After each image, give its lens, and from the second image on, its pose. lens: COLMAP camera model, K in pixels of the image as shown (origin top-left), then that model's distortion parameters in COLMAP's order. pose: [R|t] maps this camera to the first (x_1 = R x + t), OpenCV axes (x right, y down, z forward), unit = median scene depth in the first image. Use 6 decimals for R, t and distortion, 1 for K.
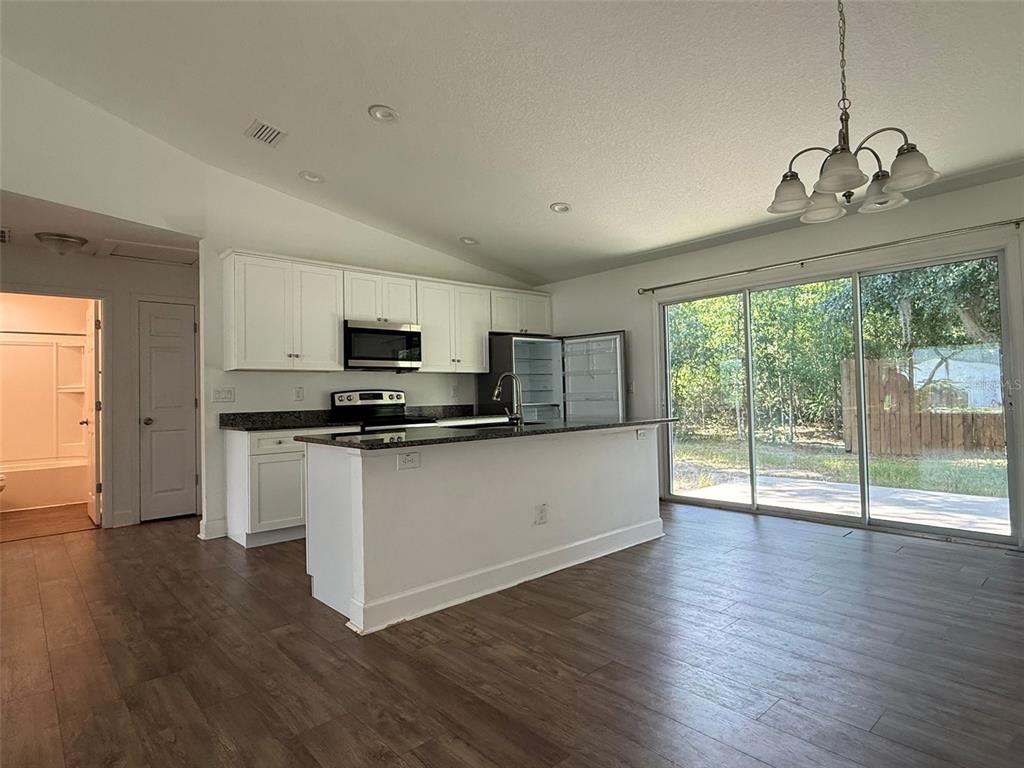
lens RADIAL K [[561.3, 0, 509.3], [0, 561.3, 380.7], [0, 0, 1]] dist [0.001524, -0.002104]
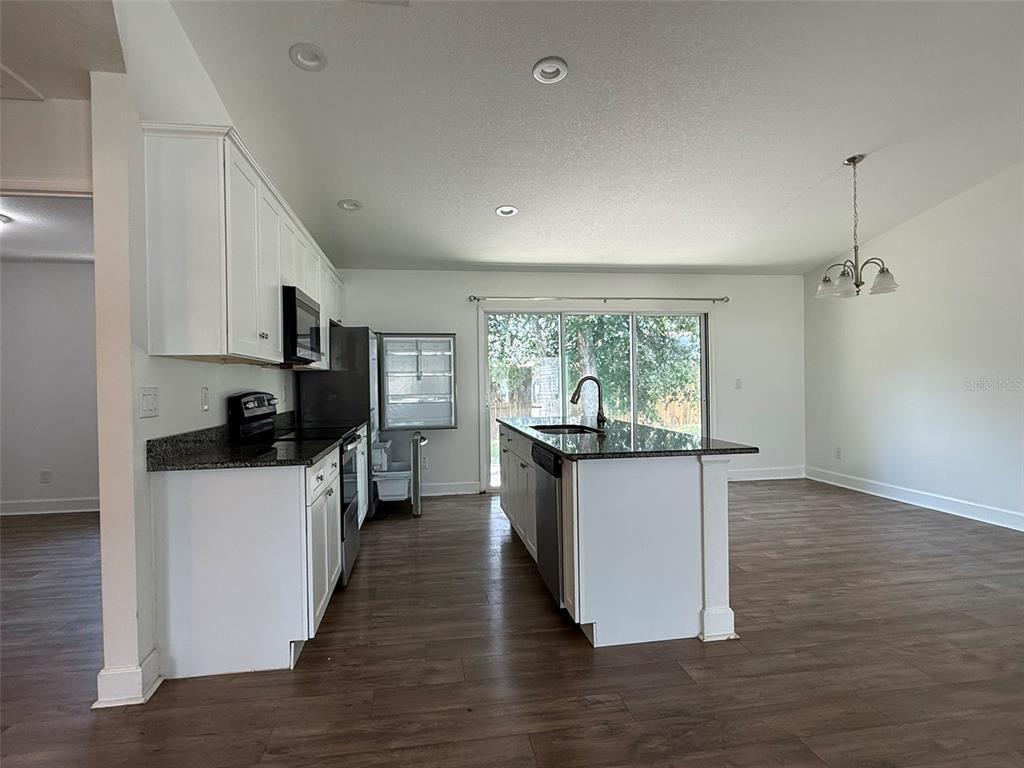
lens RADIAL K [[561.3, 0, 509.3], [0, 561.3, 380.7], [0, 0, 1]] dist [0.001524, -0.002104]
pose [[0.537835, 0.017455, 0.842870, -0.889633], [-0.017188, 0.999805, -0.009738, 0.006151], [-0.842875, -0.009250, 0.538030, 0.536108]]
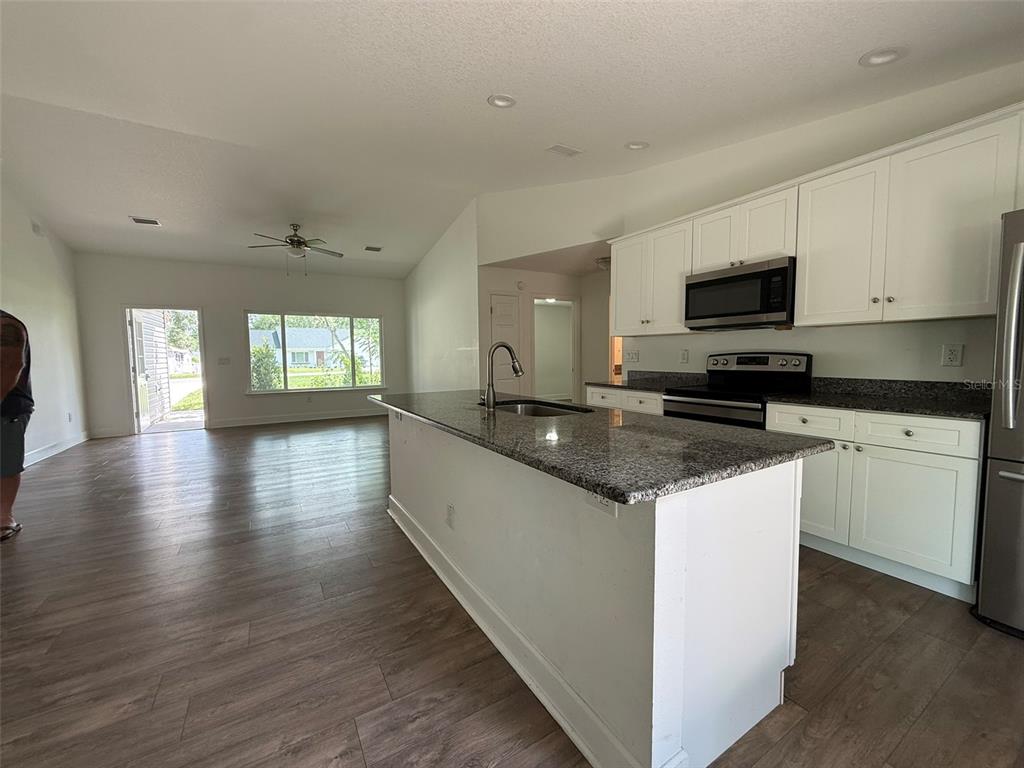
lens RADIAL K [[409.7, 0, 512.0], [0, 409.7, 384.0], [0, 0, 1]] dist [0.000890, 0.000371]
pose [[-0.183879, 0.094319, -0.978413, 0.537694], [0.038301, 0.995317, 0.088750, -0.005443], [0.982202, -0.021155, -0.186630, 1.053055]]
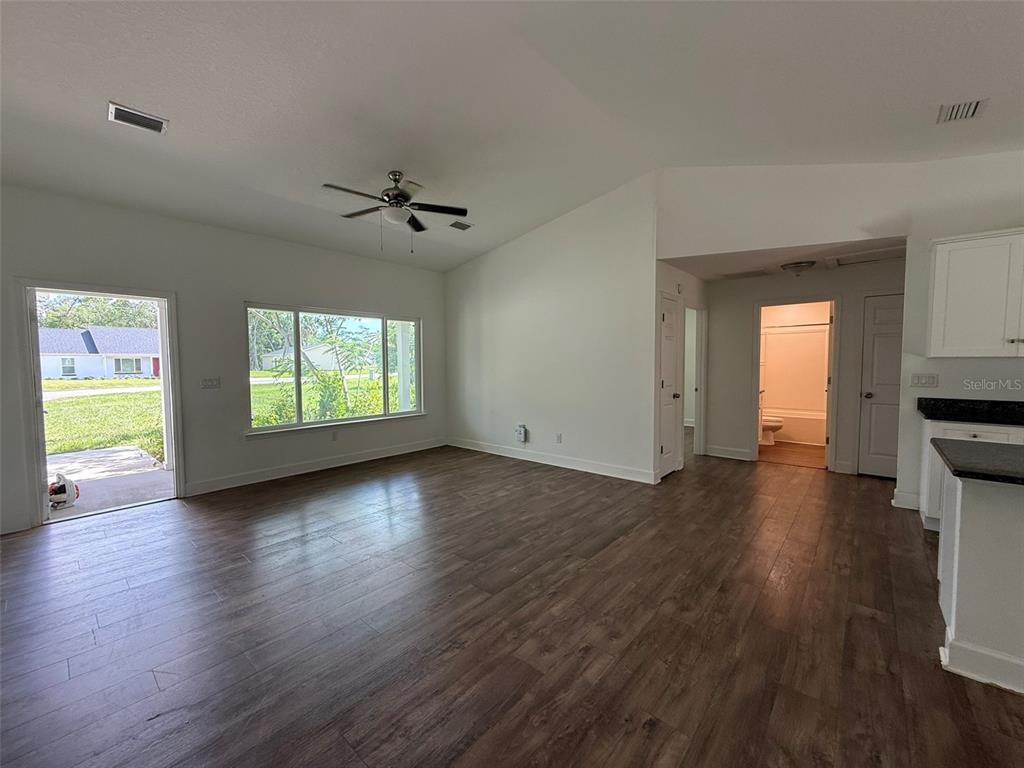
lens RADIAL K [[409.7, 0, 512.0], [0, 409.7, 384.0], [0, 0, 1]] dist [0.000890, 0.000371]
pose [[0.126301, 0.076587, -0.989031, 0.187600], [0.026277, 0.996407, 0.080513, -0.058694], [0.991644, -0.036158, 0.123834, 0.149013]]
